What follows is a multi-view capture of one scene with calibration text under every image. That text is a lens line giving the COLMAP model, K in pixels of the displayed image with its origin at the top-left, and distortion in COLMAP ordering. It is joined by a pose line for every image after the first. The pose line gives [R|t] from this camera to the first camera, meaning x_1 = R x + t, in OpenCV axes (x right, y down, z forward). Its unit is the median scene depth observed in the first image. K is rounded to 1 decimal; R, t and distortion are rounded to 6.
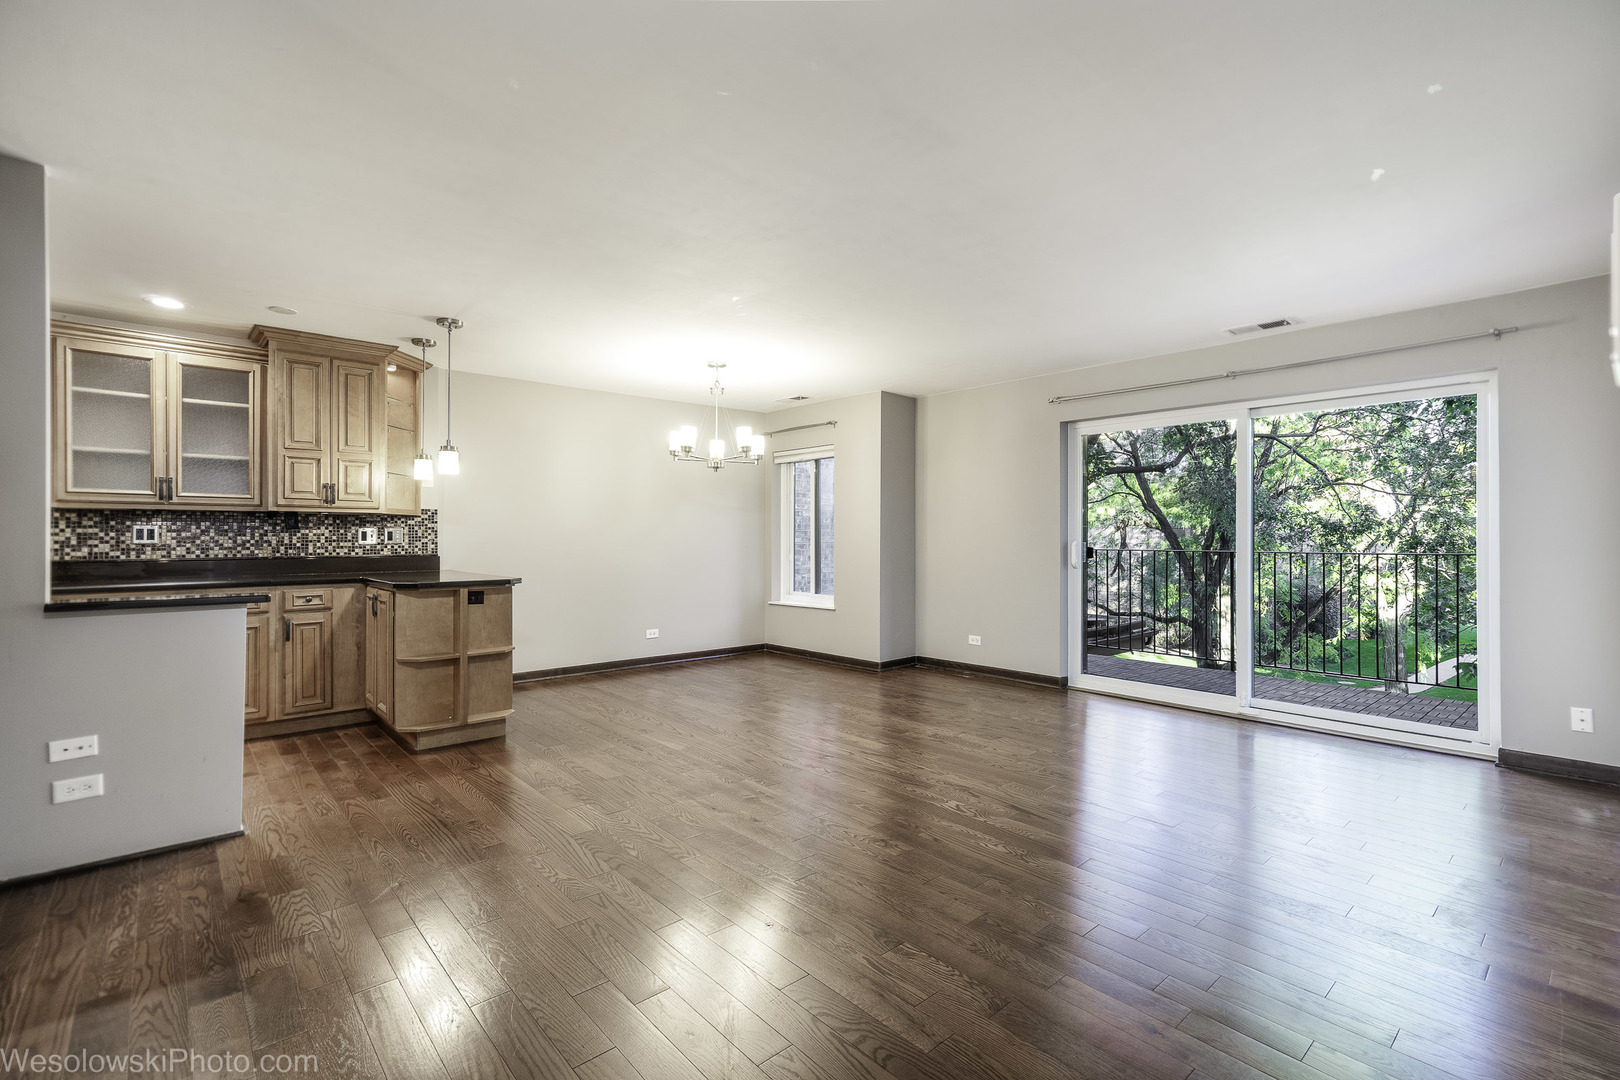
lens RADIAL K [[729.6, 0, 806.2], [0, 729.6, 536.0], [0, 0, 1]] dist [-0.001348, 0.011653]
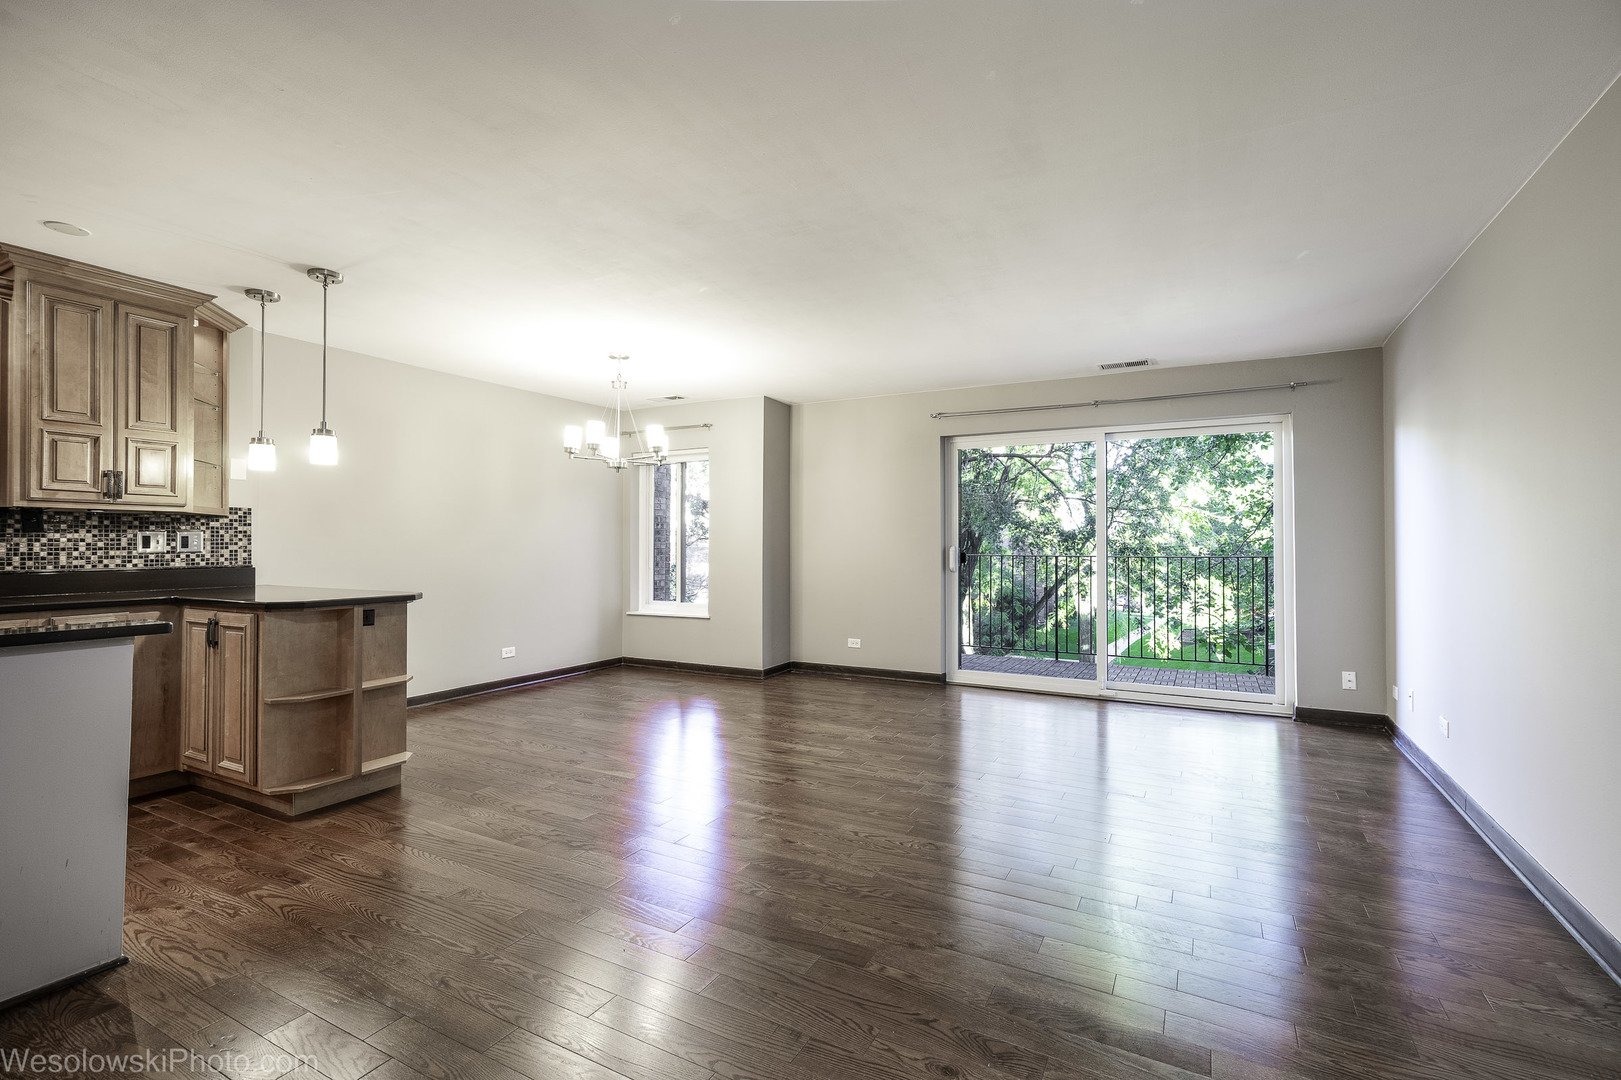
lens RADIAL K [[730.1, 0, 806.7], [0, 730.1, 536.0], [0, 0, 1]] dist [-0.001348, 0.011653]
pose [[0.941870, 0.003114, 0.335963, -0.241386], [-0.000275, 0.999964, -0.008499, 0.000121], [-0.335977, 0.007912, 0.941837, 0.063127]]
